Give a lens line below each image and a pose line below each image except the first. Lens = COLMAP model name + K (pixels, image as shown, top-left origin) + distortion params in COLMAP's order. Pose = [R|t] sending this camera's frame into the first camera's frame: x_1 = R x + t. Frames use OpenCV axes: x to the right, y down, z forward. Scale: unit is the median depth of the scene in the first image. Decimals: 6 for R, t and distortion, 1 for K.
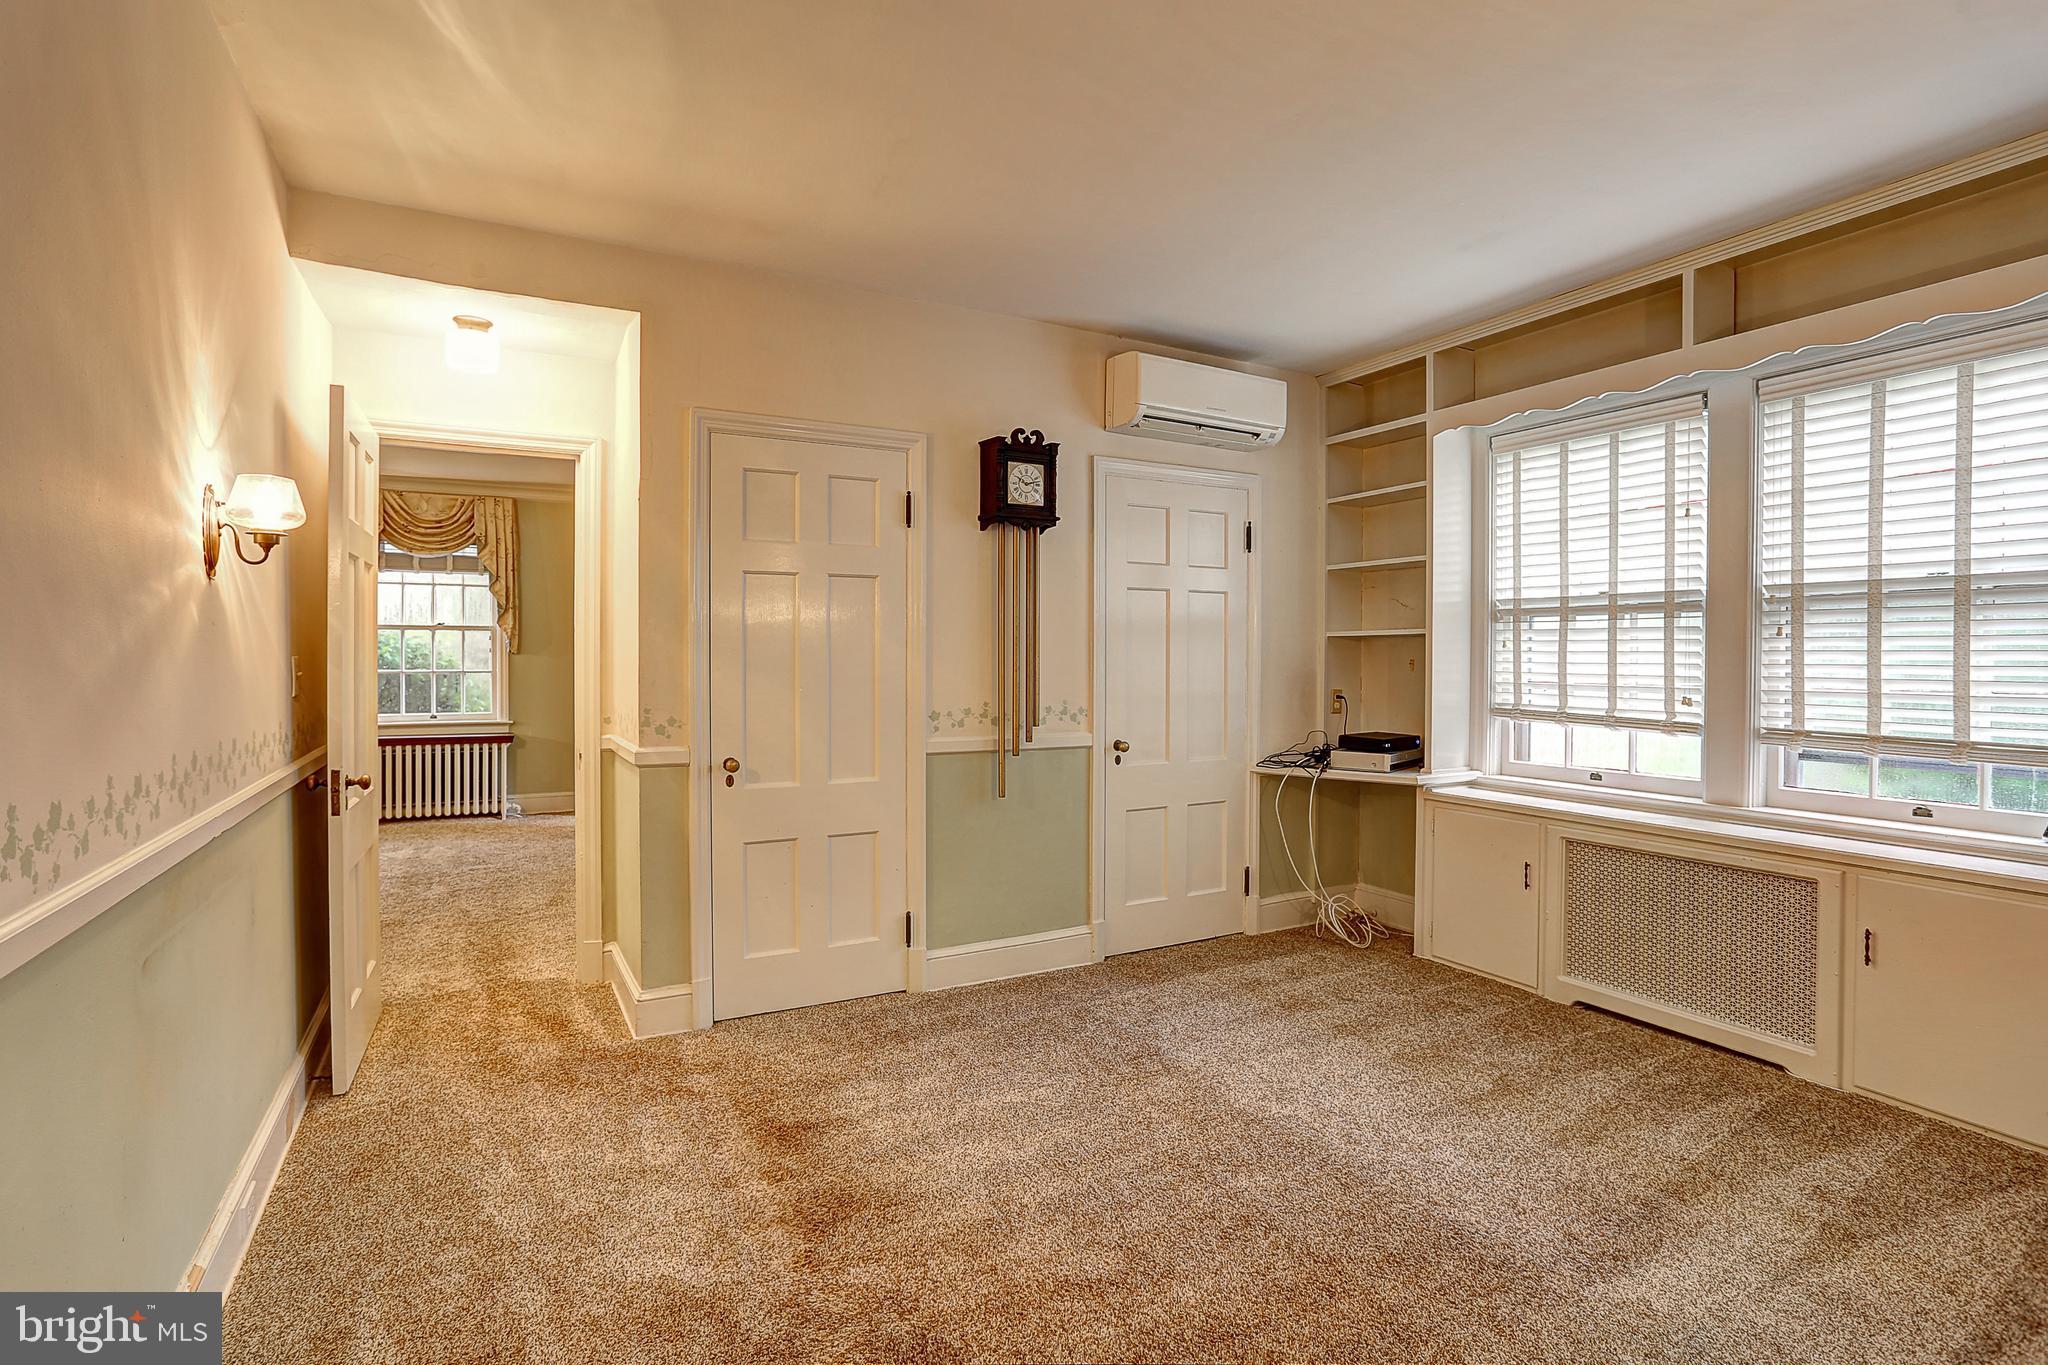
lens RADIAL K [[989.5, 0, 1022.2], [0, 989.5, 668.5], [0, 0, 1]] dist [-0.069672, 0.030063]
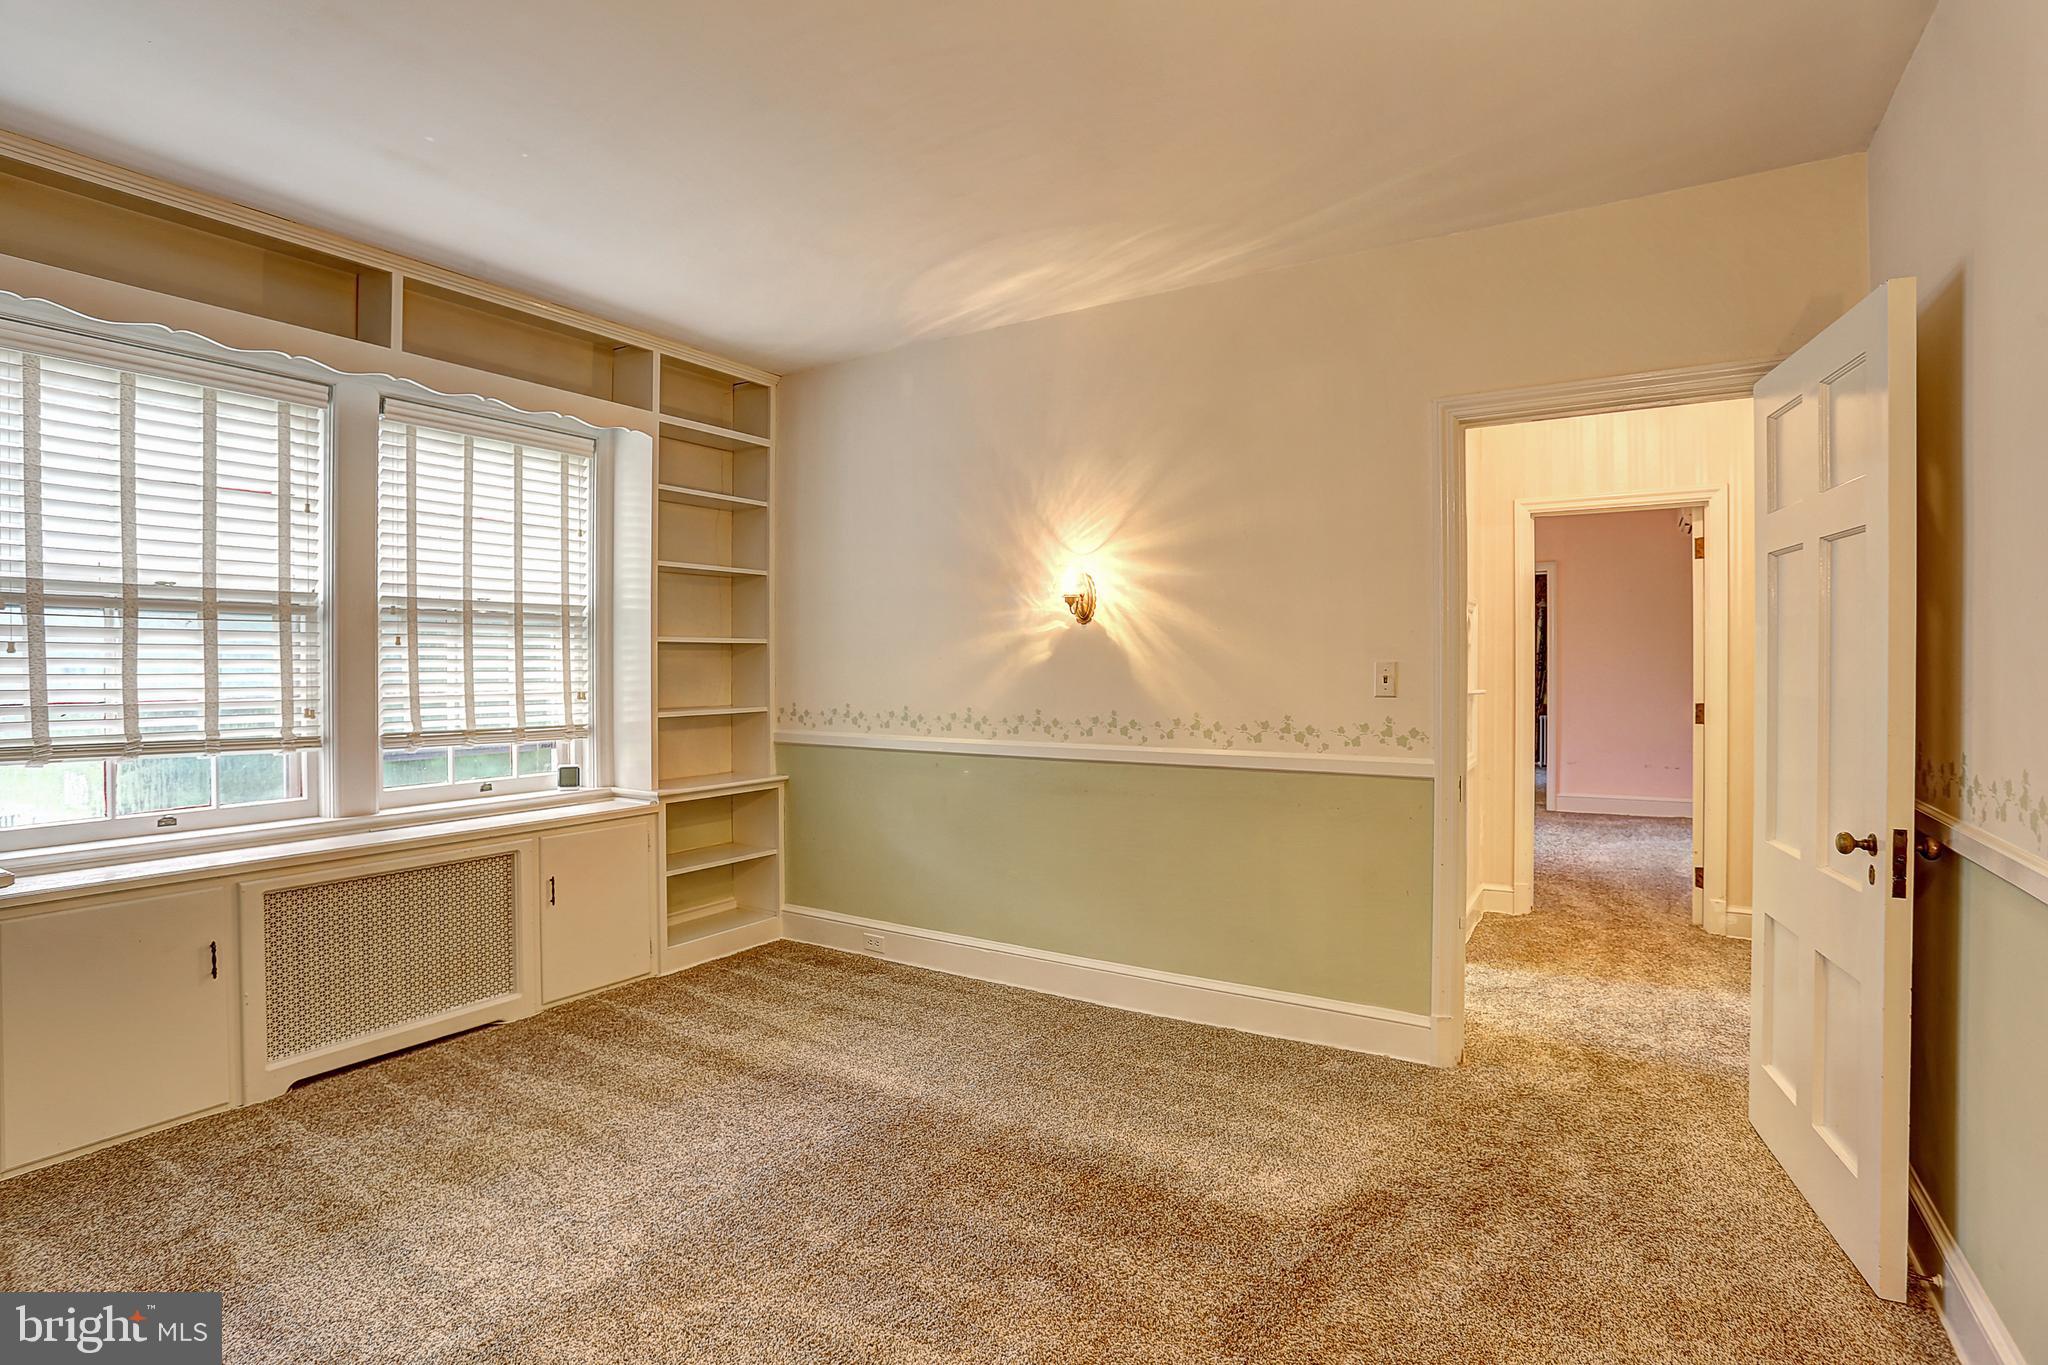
lens RADIAL K [[989.5, 0, 1022.2], [0, 989.5, 668.5], [0, 0, 1]] dist [-0.069672, 0.030063]
pose [[-0.490628, -0.004477, 0.871357, -0.480100], [0.013391, 0.999830, 0.012677, -0.012651], [-0.871266, 0.017888, -0.490485, 0.928126]]
